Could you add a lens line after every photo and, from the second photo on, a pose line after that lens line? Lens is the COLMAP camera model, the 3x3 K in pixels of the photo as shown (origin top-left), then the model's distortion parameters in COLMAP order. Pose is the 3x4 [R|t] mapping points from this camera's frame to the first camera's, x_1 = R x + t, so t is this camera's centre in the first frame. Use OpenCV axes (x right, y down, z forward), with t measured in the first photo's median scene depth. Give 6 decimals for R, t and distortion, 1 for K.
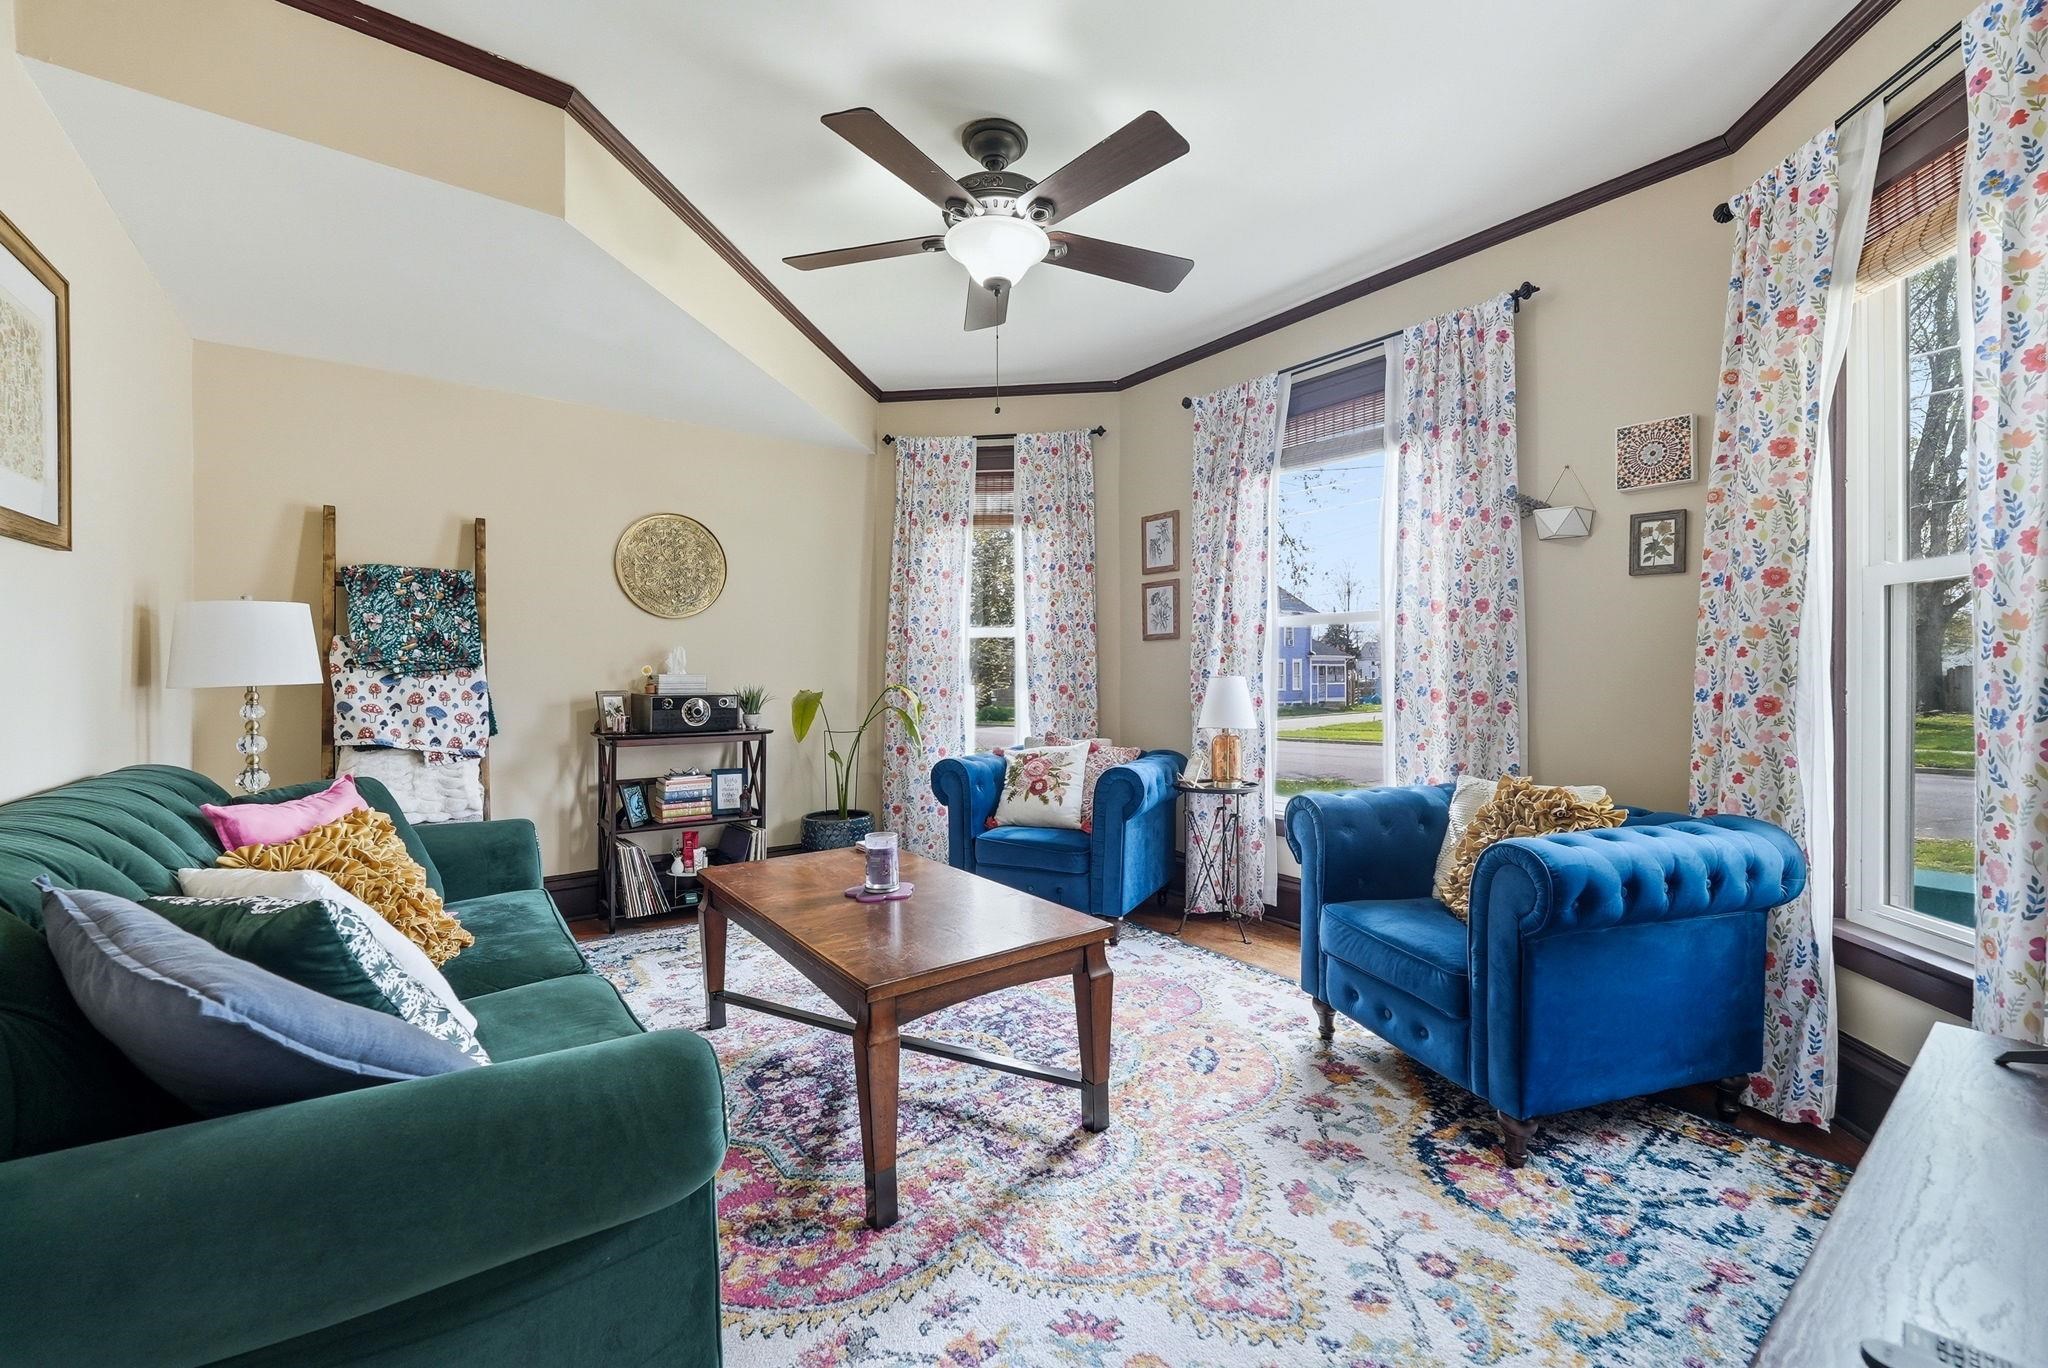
lens RADIAL K [[840.8, 0, 1027.1], [0, 840.8, 674.4], [0, 0, 1]] dist [0.004152, 0.000323]
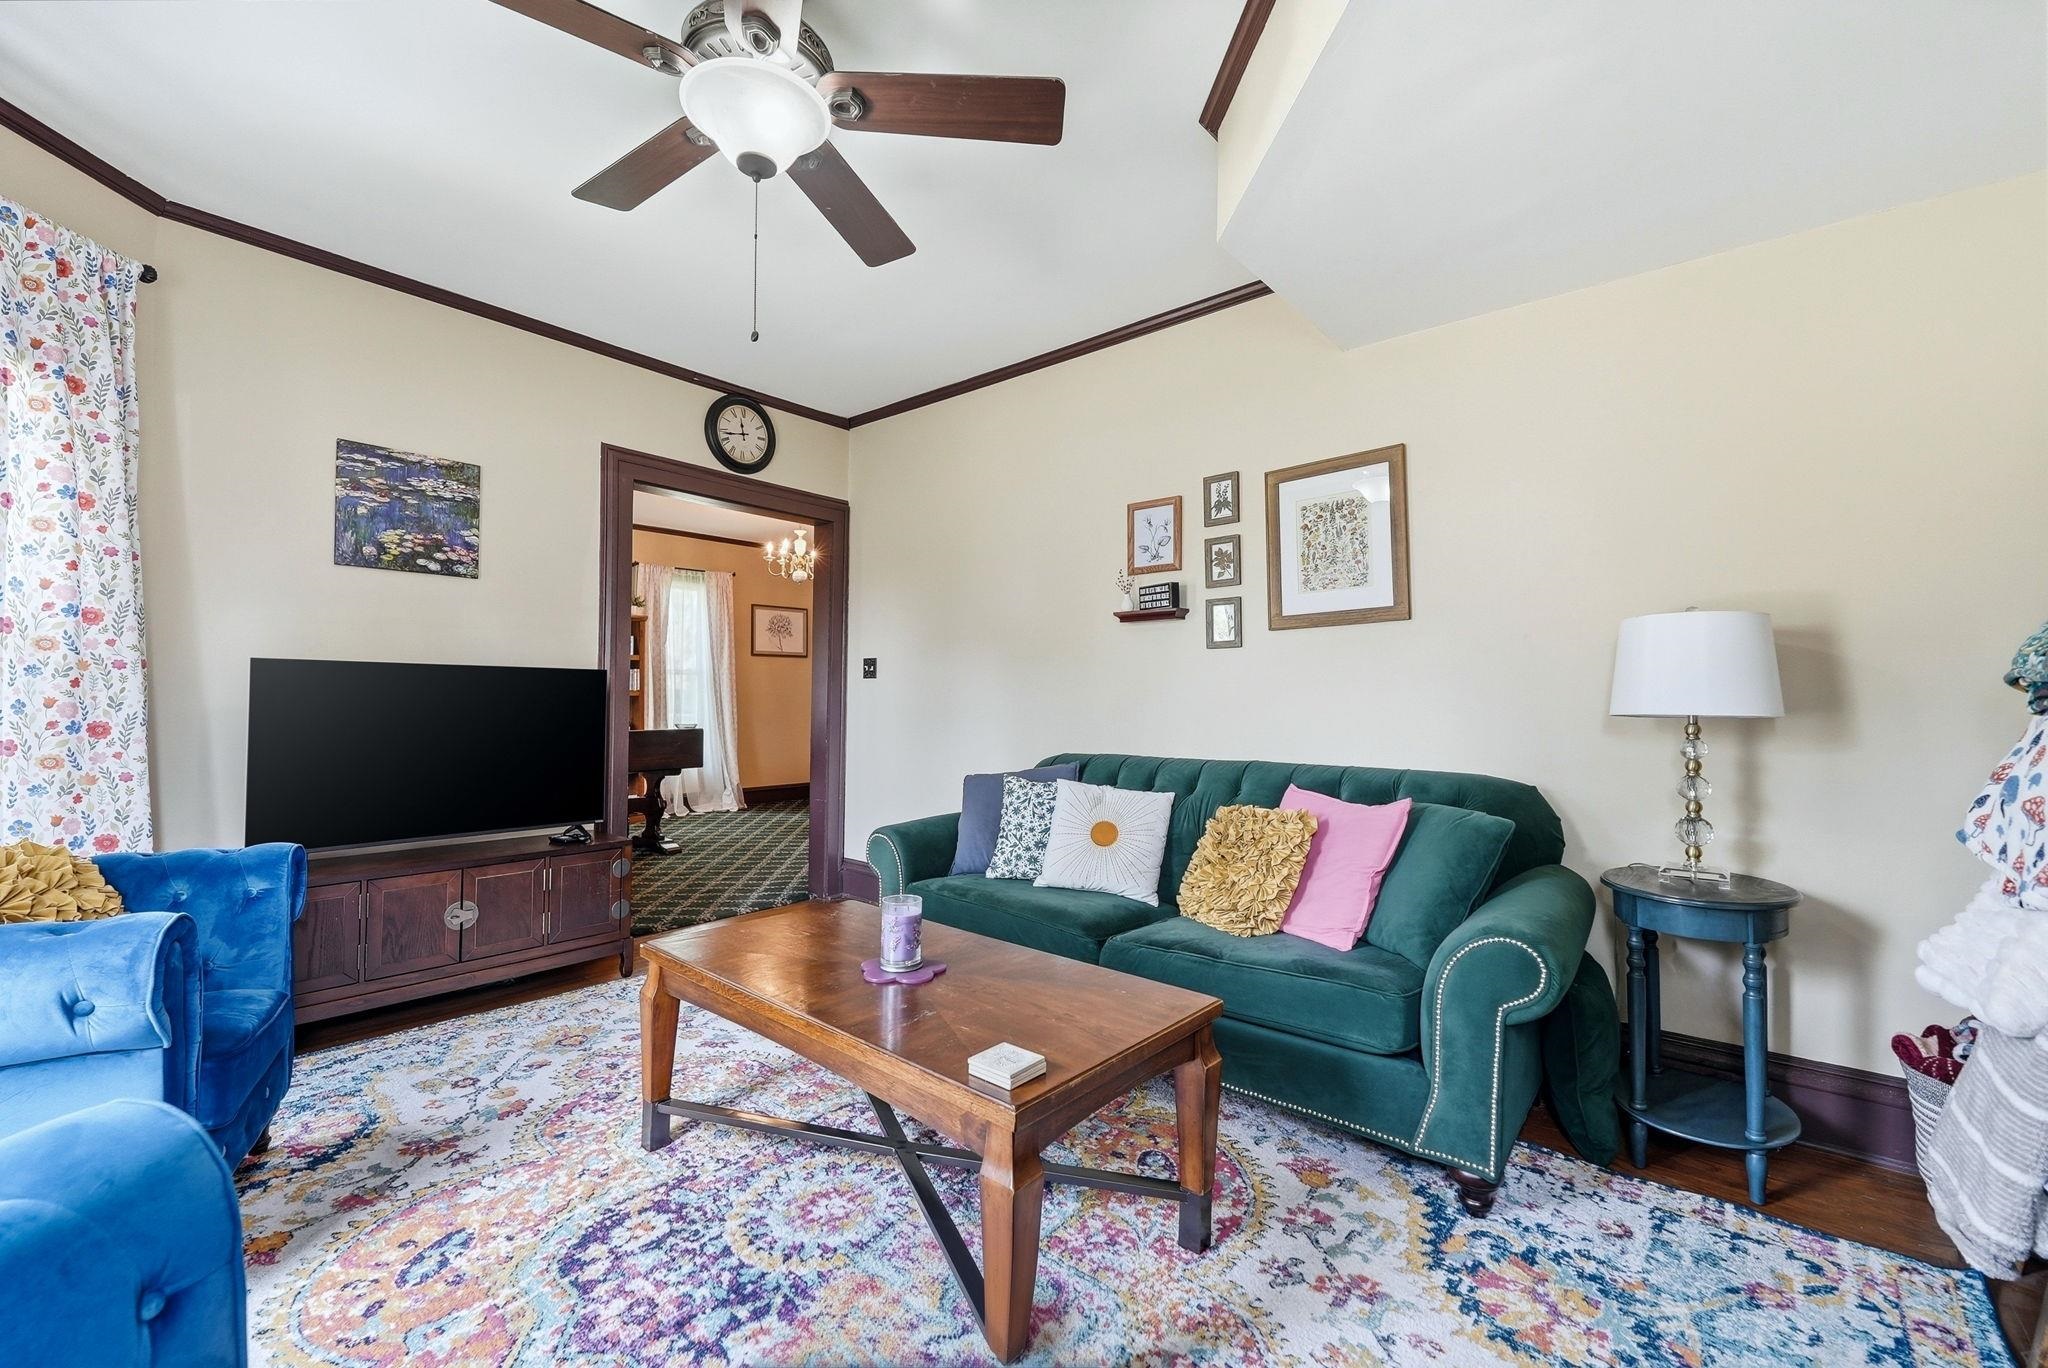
lens RADIAL K [[840.8, 0, 1038.4], [0, 840.8, 689.3], [0, 0, 1]] dist [0.004152, 0.000323]
pose [[-0.970910, -0.002085, -0.239436, -0.131374], [-0.000676, 0.999982, -0.005968, -0.009231], [0.239444, -0.005633, -0.970894, 2.244210]]
